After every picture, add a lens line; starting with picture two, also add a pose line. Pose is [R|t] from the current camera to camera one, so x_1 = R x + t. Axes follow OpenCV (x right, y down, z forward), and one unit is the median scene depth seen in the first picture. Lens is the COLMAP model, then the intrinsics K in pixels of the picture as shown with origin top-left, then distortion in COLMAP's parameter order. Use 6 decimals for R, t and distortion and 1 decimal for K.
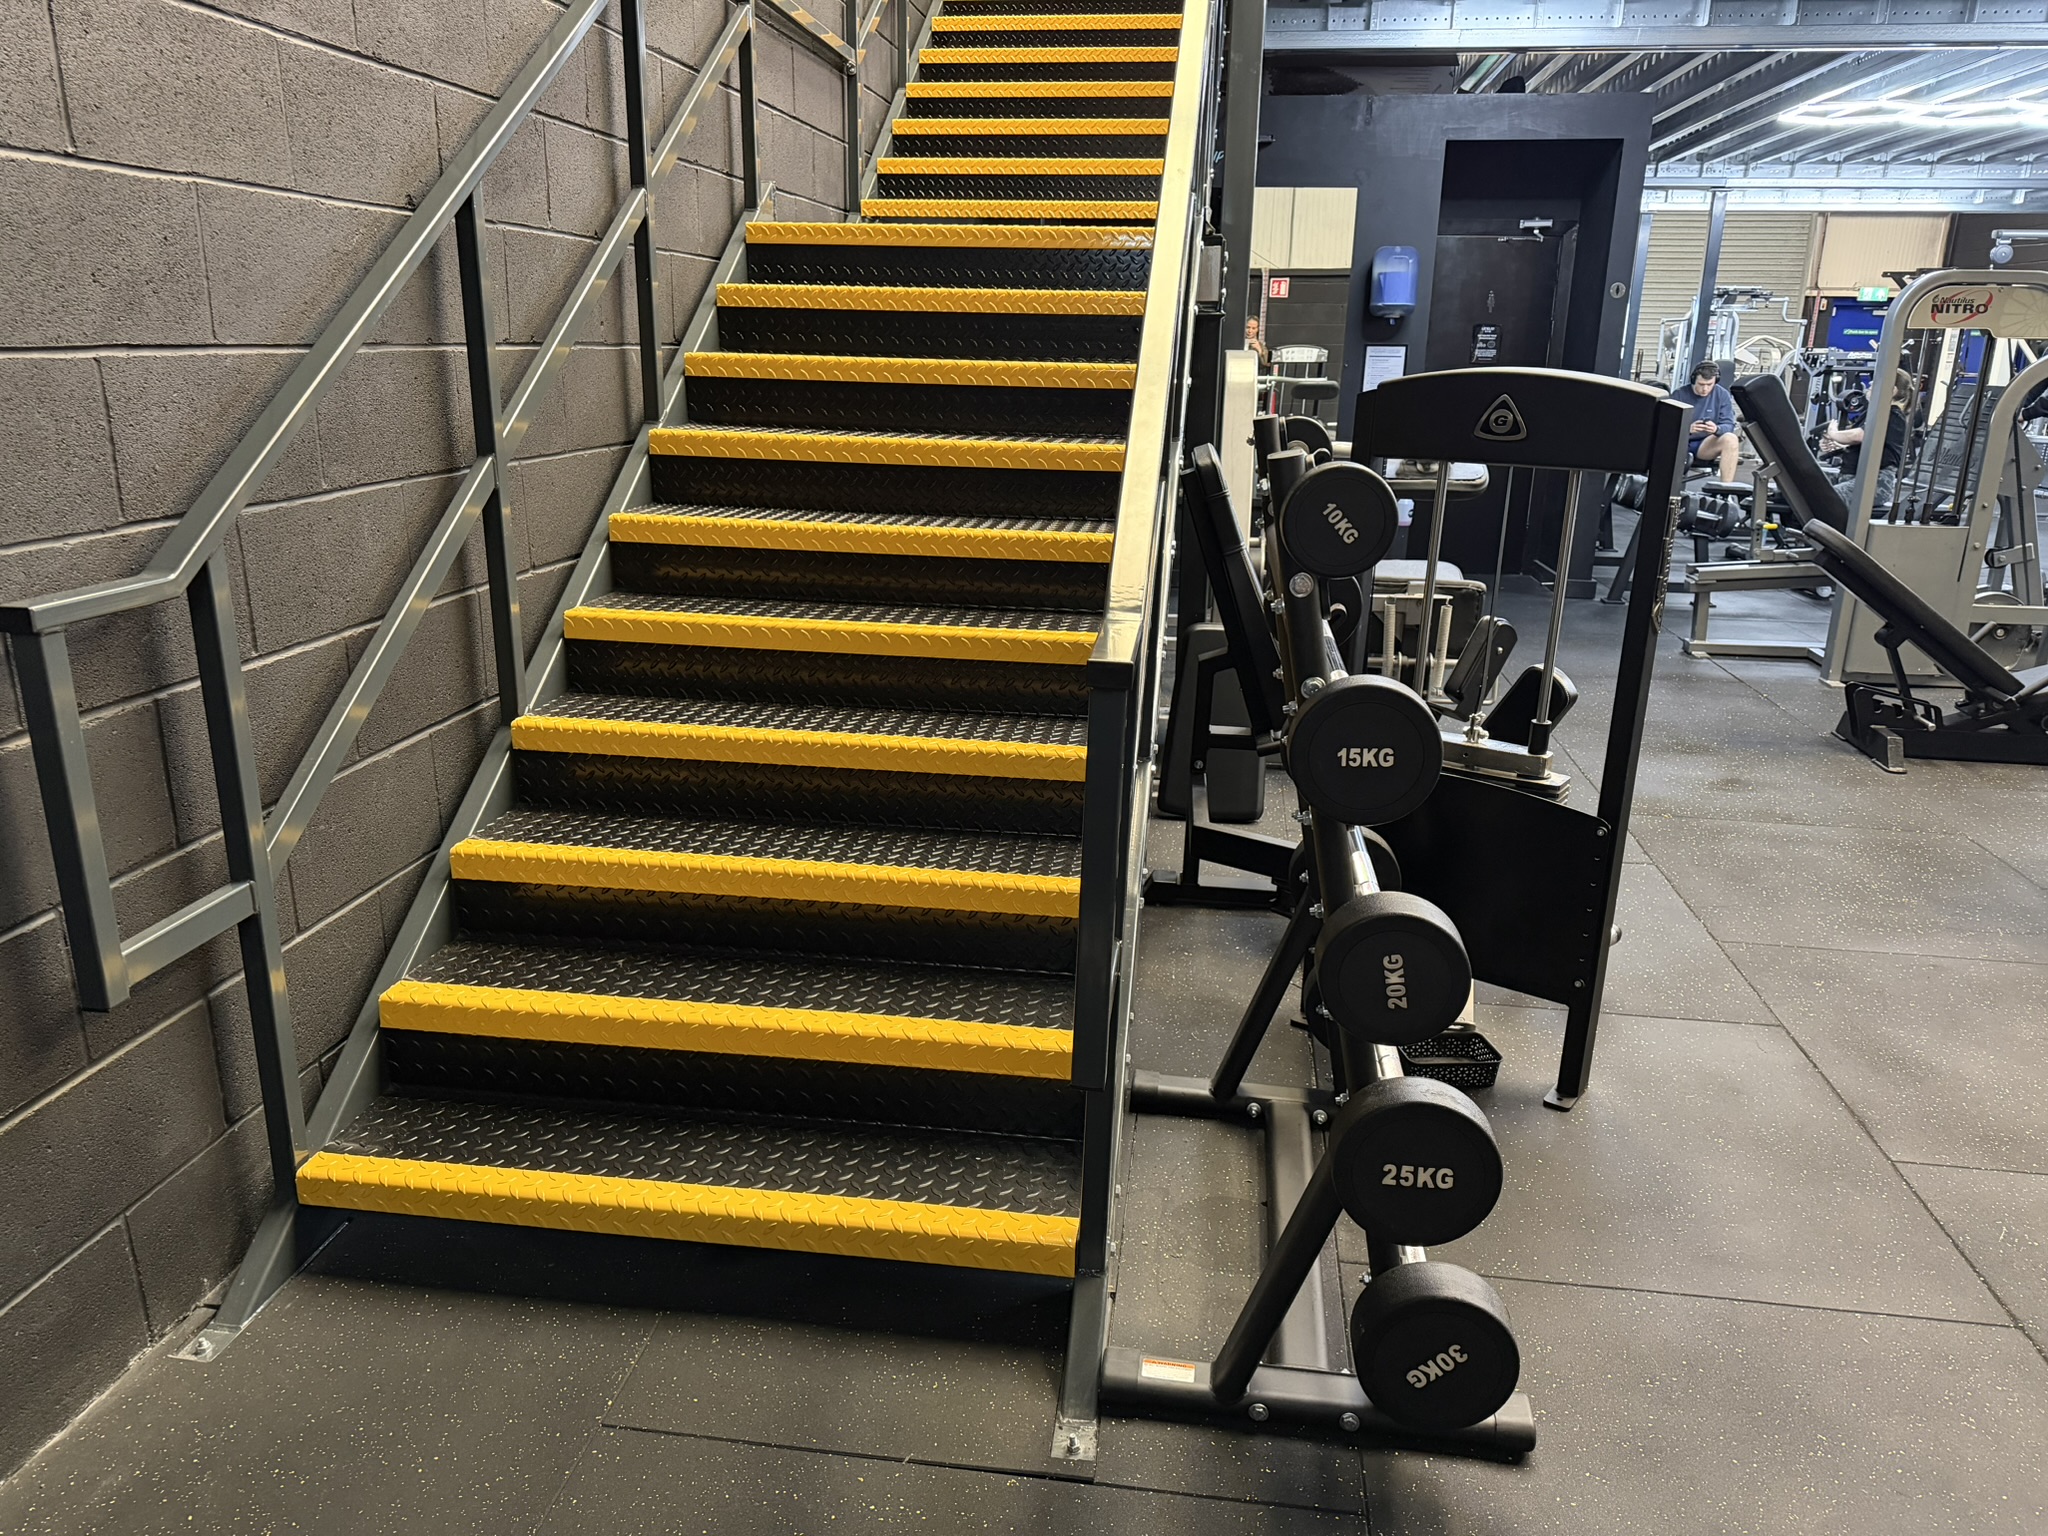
lens RADIAL K [[1441.1, 0, 1024.0], [0, 1441.1, 768.0], [0, 0, 1]] dist [0.084099, -0.079352]
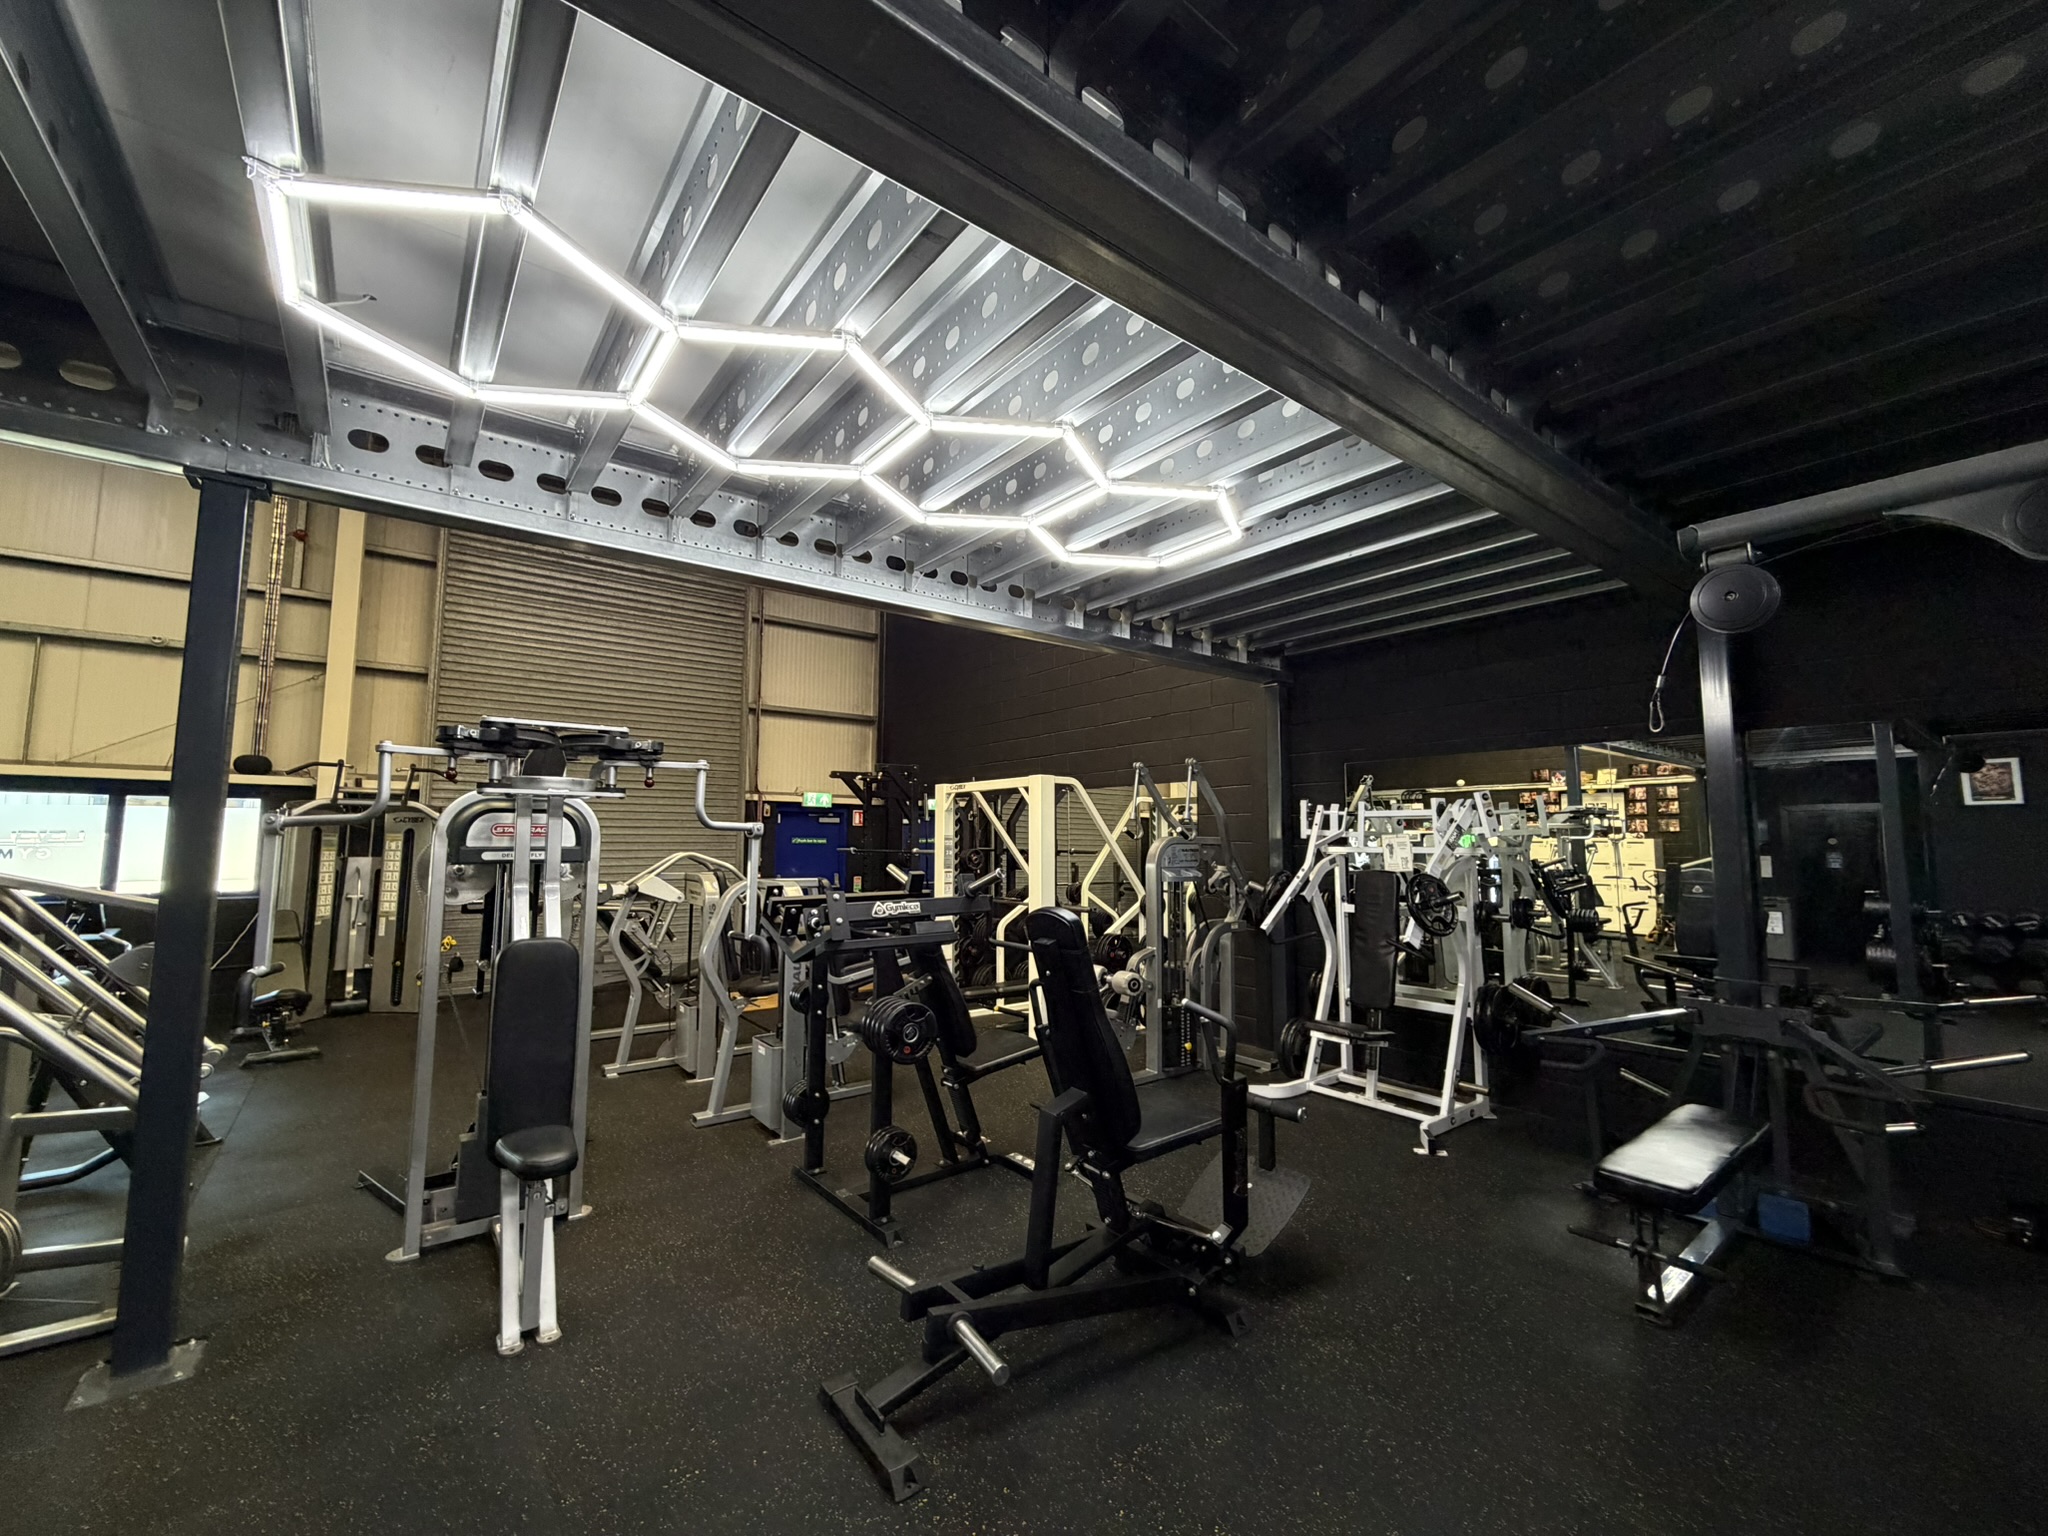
lens RADIAL K [[817.9, 0, 1017.3], [0, 817.9, 765.6], [0, 0, 1]] dist [-0.000536, 0.000132]
pose [[0.703168, 0.050633, 0.709219, 0.315686], [0.214655, 0.935804, -0.279633, -0.180220], [-0.677849, 0.348866, 0.647158, 0.599682]]
